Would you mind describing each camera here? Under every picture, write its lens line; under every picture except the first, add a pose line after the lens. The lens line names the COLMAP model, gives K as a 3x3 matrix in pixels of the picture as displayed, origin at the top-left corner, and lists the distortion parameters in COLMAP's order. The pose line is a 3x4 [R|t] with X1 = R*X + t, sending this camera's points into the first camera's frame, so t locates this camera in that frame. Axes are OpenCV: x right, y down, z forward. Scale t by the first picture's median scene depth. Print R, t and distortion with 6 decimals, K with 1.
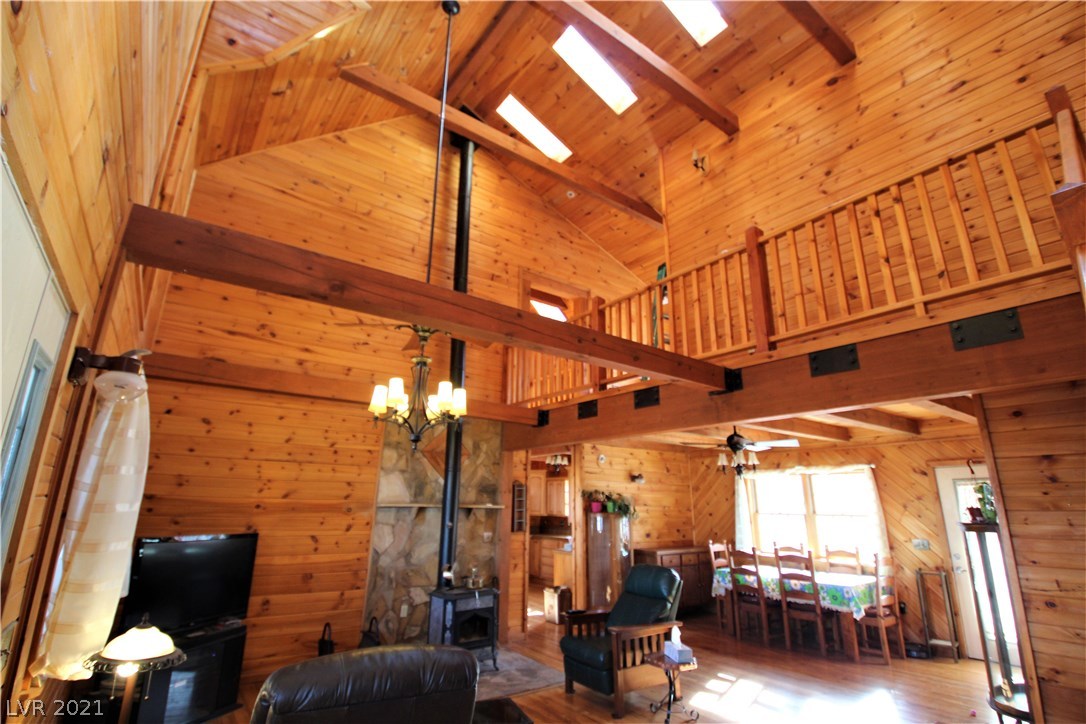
lens RADIAL K [[503.1, 0, 541.1], [0, 503.1, 359.6], [0, 0, 1]] dist [0.001130, -0.018152]
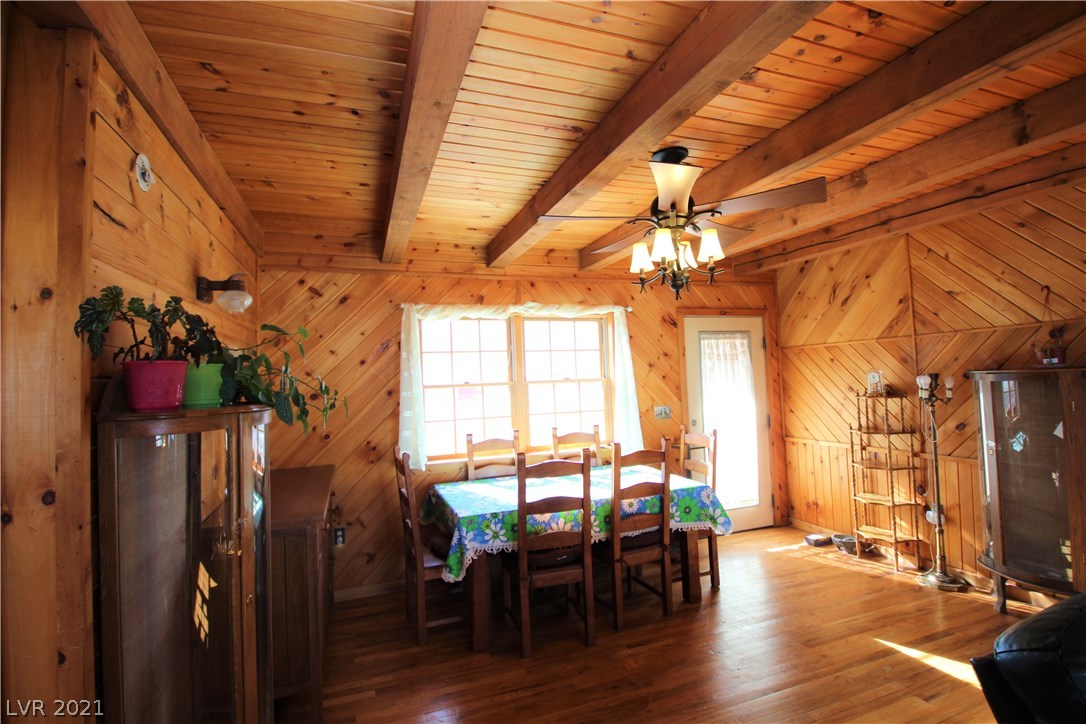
lens RADIAL K [[507.1, 0, 543.0], [0, 507.1, 362.0], [0, 0, 1]] dist [0.000156, -0.018839]
pose [[0.298247, -0.001123, 0.954488, -0.042053], [-0.225369, 0.971642, 0.071564, 0.283835], [-0.927501, -0.236456, 0.289536, 0.975337]]
